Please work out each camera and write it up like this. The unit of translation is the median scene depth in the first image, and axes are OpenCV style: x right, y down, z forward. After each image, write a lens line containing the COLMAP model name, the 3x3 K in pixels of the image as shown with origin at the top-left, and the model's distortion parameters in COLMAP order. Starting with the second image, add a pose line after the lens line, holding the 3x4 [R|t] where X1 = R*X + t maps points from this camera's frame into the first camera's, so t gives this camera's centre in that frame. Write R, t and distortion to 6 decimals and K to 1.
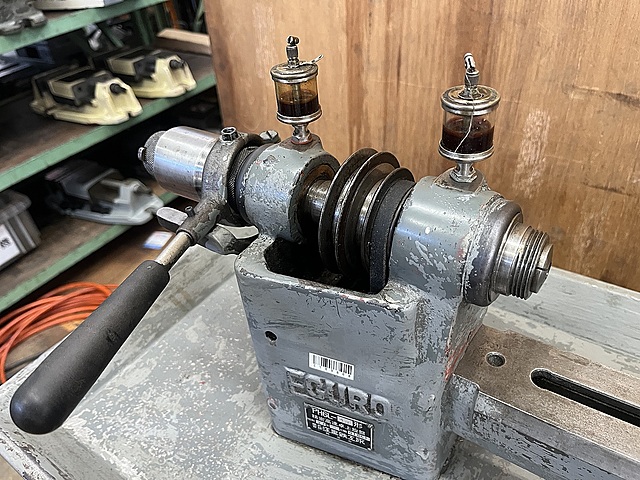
lens RADIAL K [[493.9, 0, 320.0], [0, 493.9, 240.0], [0, 0, 1]] dist [0.057700, -0.095068]
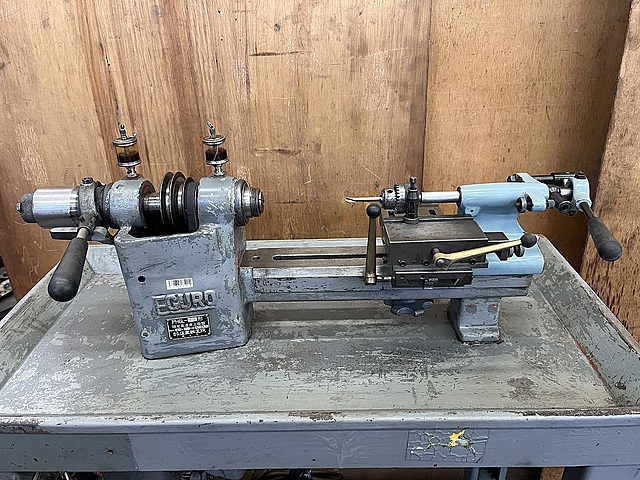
lens RADIAL K [[493.9, 0, 320.0], [0, 493.9, 240.0], [0, 0, 1]] dist [0.057700, -0.095068]
pose [[0.835528, -0.202329, 0.510838, -0.423621], [0.304804, 0.944236, -0.124552, 0.451813], [-0.457151, 0.259772, 0.850606, -0.827218]]
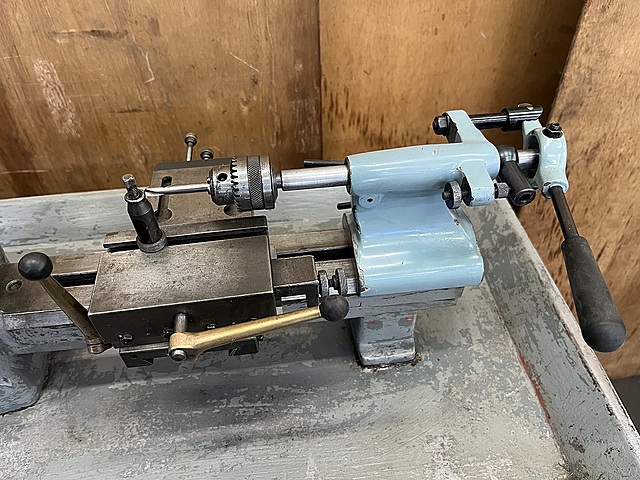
lens RADIAL K [[497.2, 0, 325.3], [0, 497.2, 243.1], [0, 0, 1]] dist [0.057174, -0.114192]
pose [[0.747905, -0.428629, 0.506869, 0.306880], [0.359152, 0.903454, 0.234055, 0.116086], [-0.558255, 0.006992, 0.829640, -0.406064]]
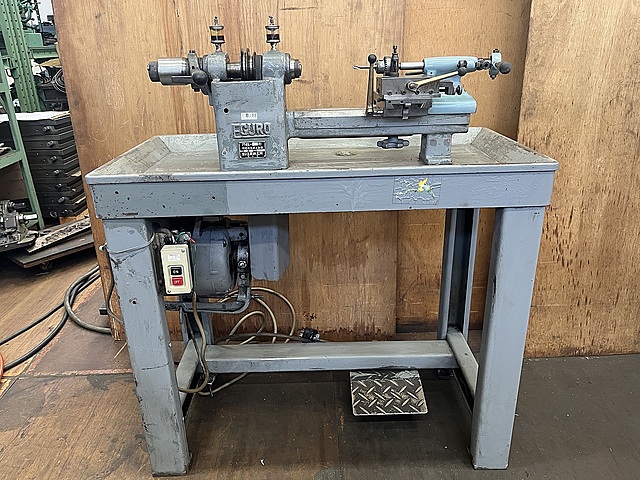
lens RADIAL K [[493.9, 0, 320.0], [0, 493.9, 240.0], [0, 0, 1]] dist [0.057700, -0.095068]
pose [[0.816733, -0.151676, 0.556724, -1.284804], [0.309748, 0.929279, -0.201236, 1.534815], [-0.486830, 0.336800, 0.805954, -1.254404]]
